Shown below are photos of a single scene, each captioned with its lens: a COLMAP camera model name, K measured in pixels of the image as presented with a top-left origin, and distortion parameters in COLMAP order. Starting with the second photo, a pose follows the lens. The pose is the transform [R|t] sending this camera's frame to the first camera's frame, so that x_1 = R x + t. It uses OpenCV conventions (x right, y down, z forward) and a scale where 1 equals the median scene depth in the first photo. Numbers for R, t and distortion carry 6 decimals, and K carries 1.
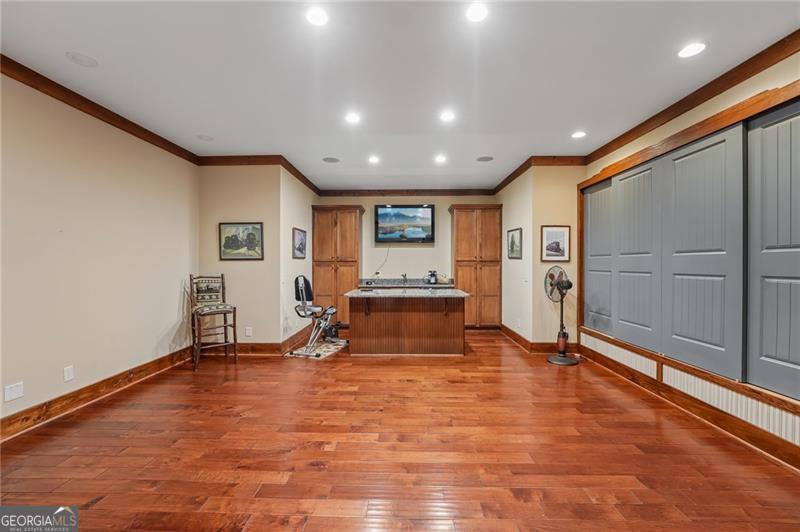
lens RADIAL K [[337.4, 0, 414.3], [0, 337.4, 265.6], [0, 0, 1]] dist [-0.015692, -0.000056]
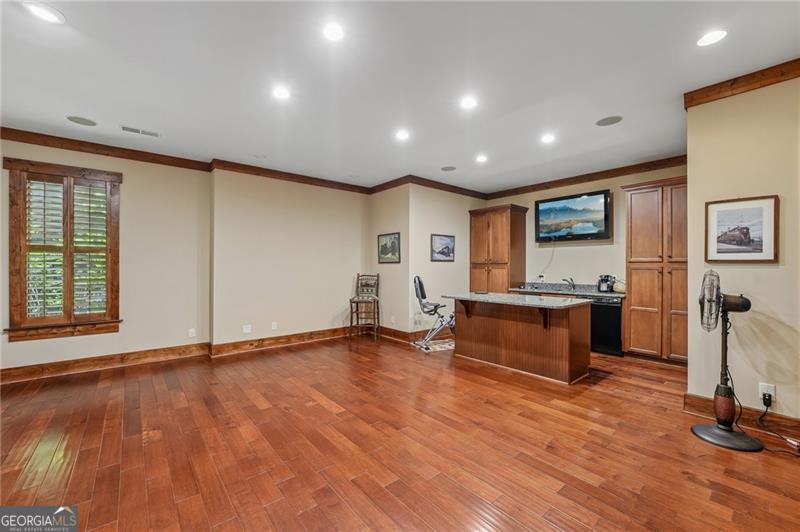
lens RADIAL K [[326.6, 0, 379.8], [0, 326.6, 266.8], [0, 0, 1]] dist [-0.018809, -0.000085]
pose [[0.640118, 0.002376, -0.768273, 0.421459], [-0.006224, 0.999978, -0.002093, 0.000762], [0.768252, 0.006121, 0.640119, 0.180620]]
